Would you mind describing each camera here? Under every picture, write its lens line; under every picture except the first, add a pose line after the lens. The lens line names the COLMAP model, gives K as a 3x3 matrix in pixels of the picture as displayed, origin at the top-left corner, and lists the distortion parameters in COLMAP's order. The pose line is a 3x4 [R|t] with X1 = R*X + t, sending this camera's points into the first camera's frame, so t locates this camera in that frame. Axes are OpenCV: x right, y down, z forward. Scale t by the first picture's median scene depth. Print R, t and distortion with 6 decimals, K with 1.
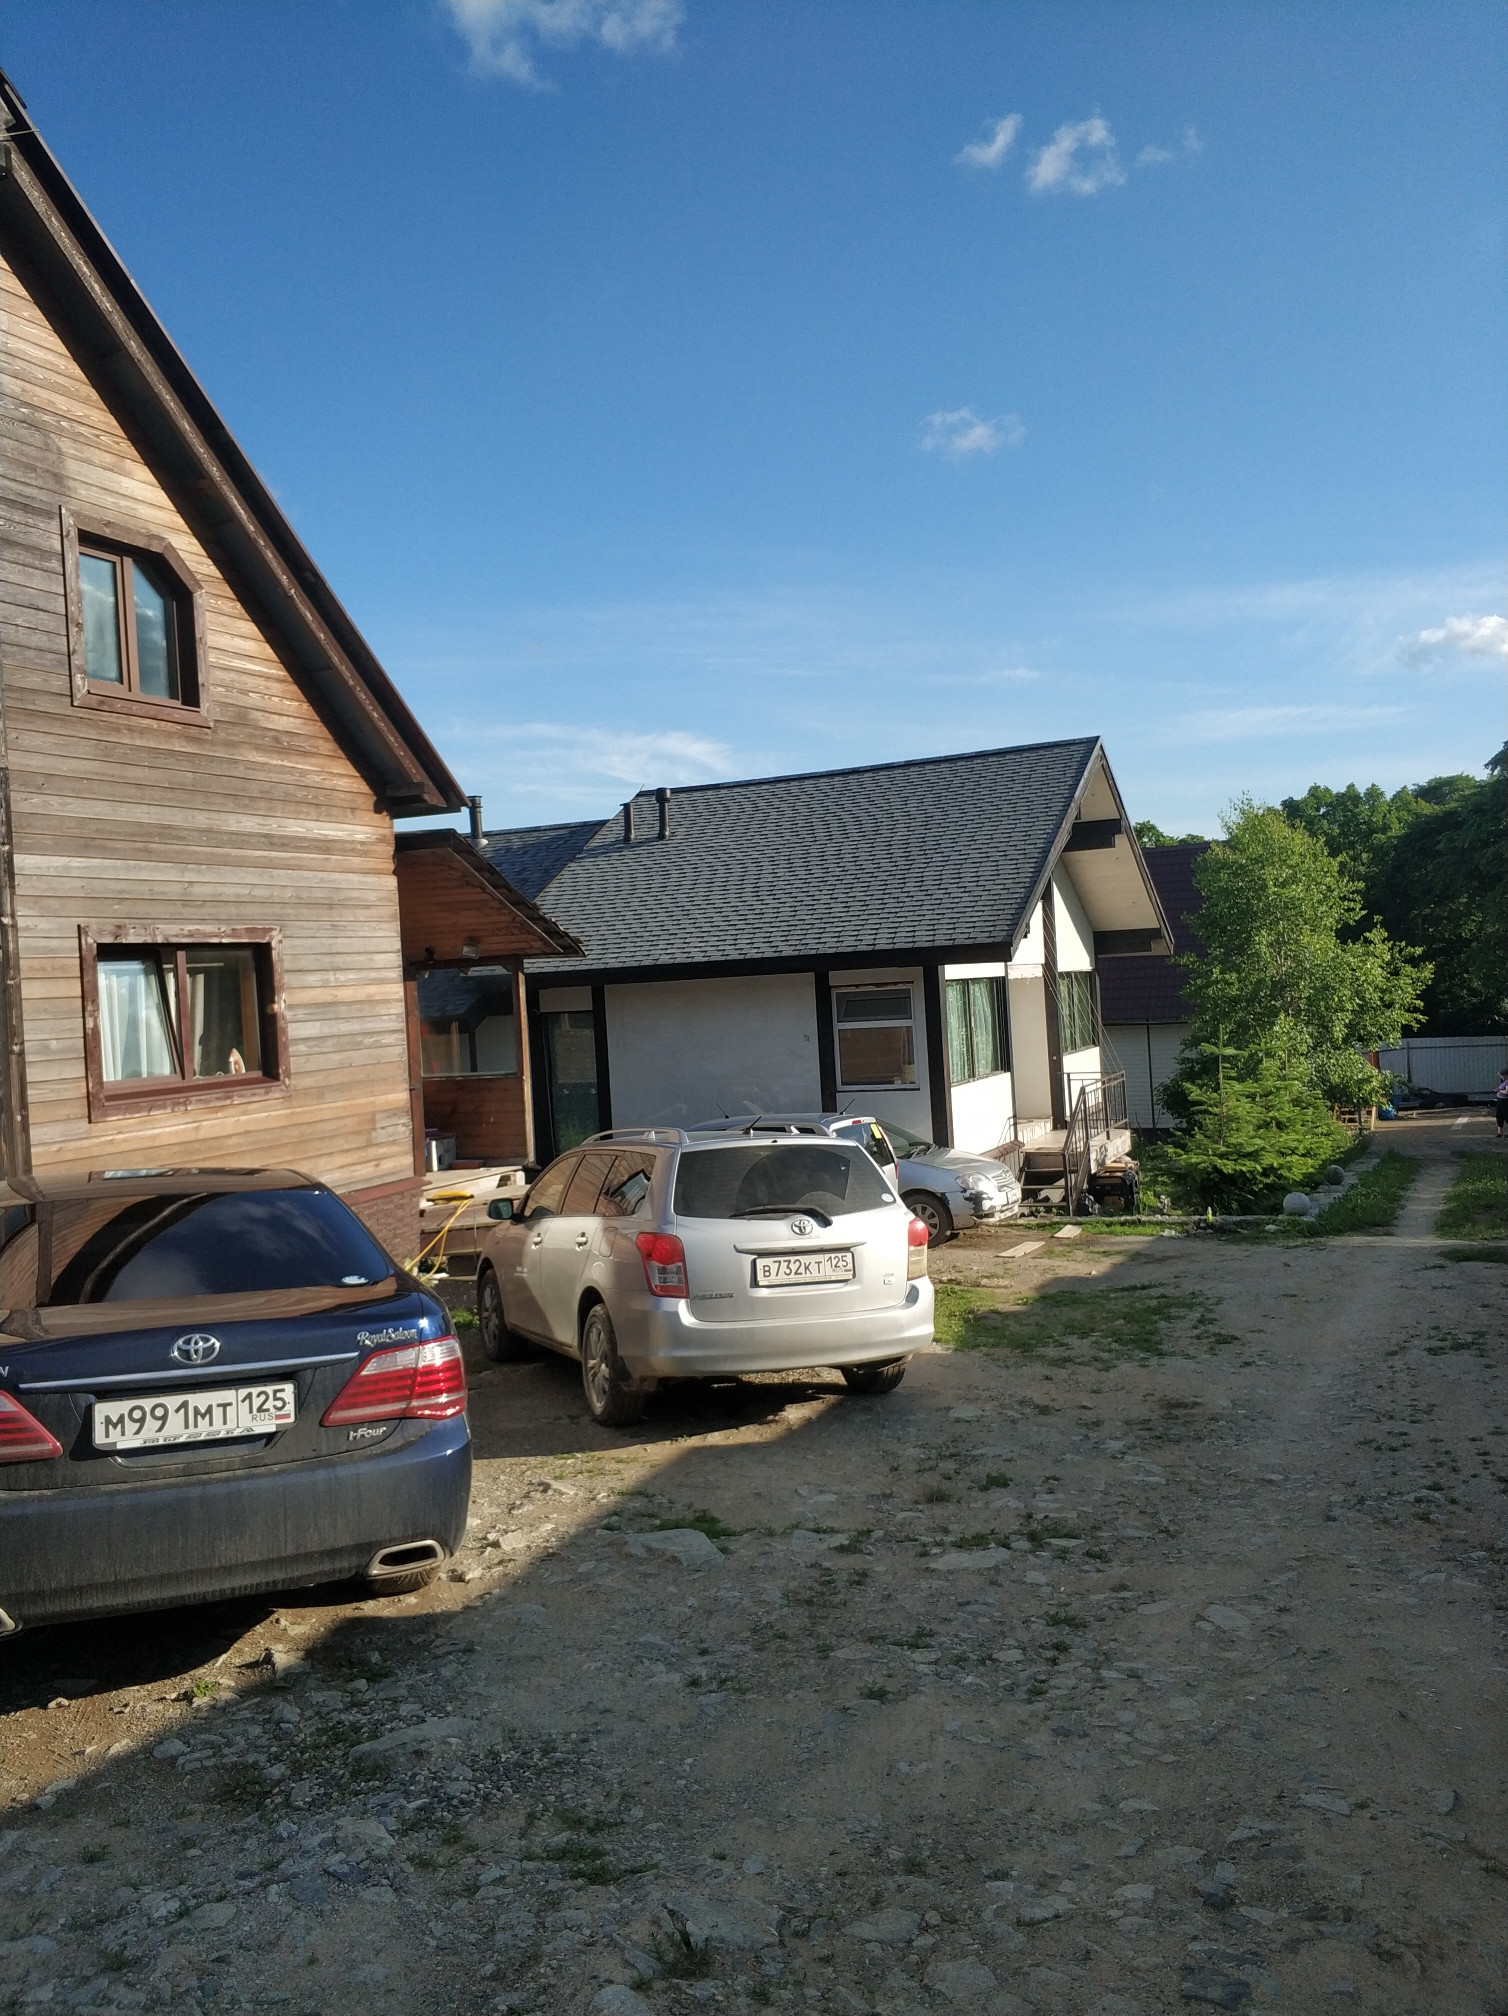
lens RADIAL K [[1596.3, 0, 754.0], [0, 1596.3, 1008.0], [0, 0, 1]] dist [0.030417, 0.003808]
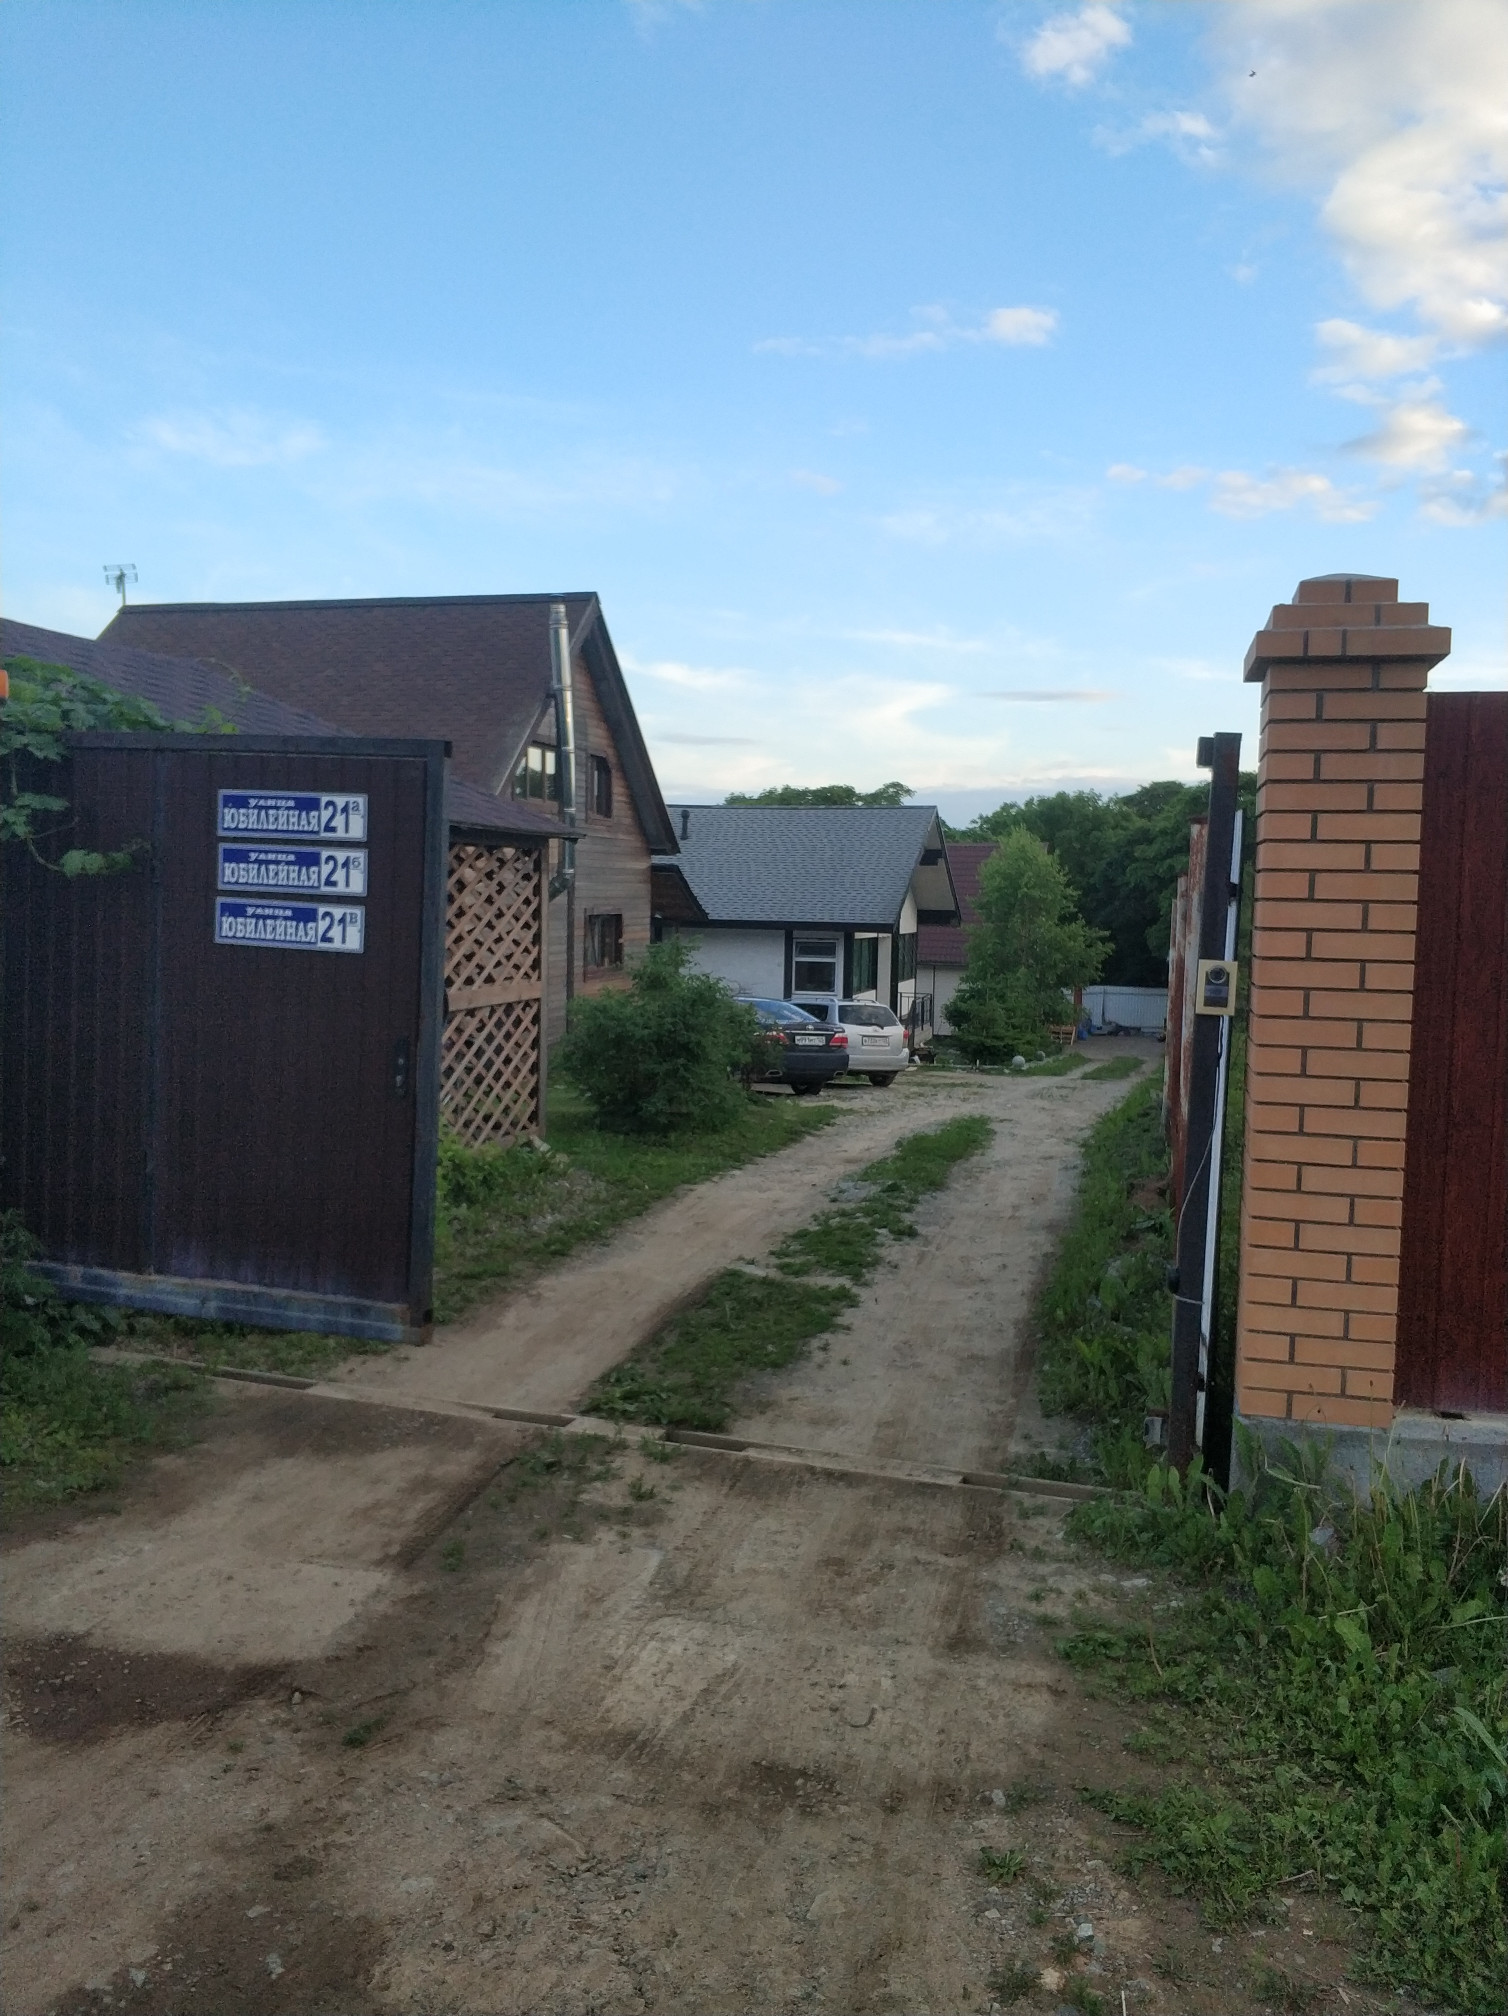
lens RADIAL K [[1596.3, 0, 754.0], [0, 1596.3, 1008.0], [0, 0, 1]] dist [0.030417, 0.003808]
pose [[0.985736, 0.068429, 0.153759, -0.315068], [-0.076828, 0.995822, 0.049355, -0.022217], [-0.149739, -0.060464, 0.986875, -0.961781]]
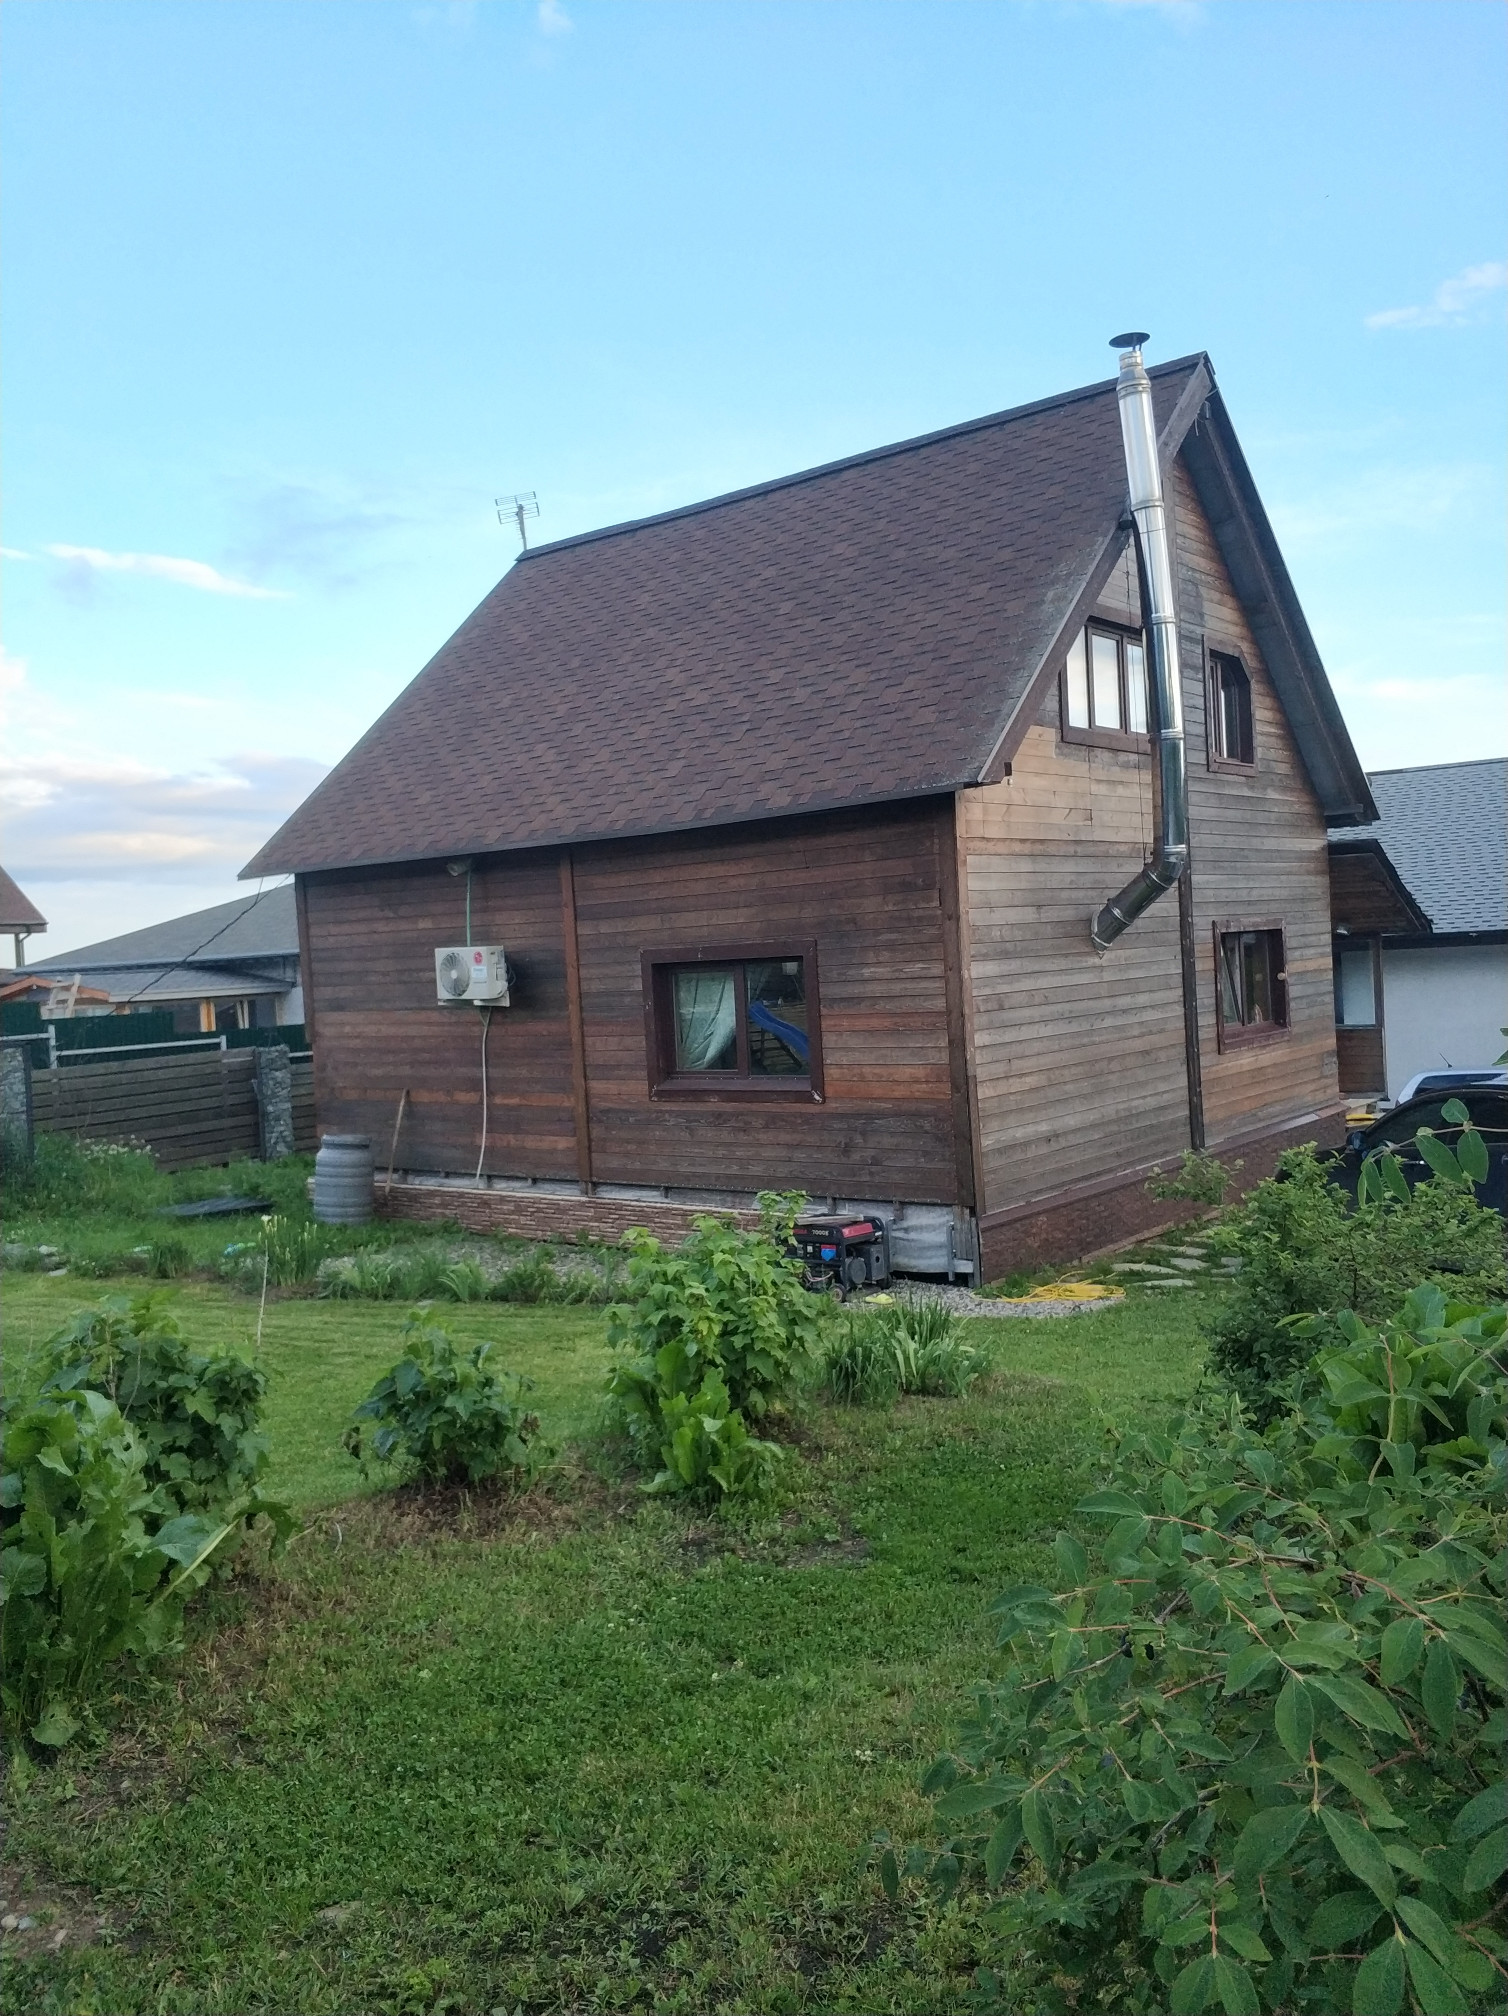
lens RADIAL K [[1612.9, 0, 754.0], [0, 1612.9, 1008.0], [0, 0, 1]] dist [0.034297, -0.000737]
pose [[0.972488, 0.017787, -0.232272, -0.283214], [-0.009610, 0.999295, 0.036286, -0.012351], [0.232753, -0.033056, 0.971974, -0.322876]]
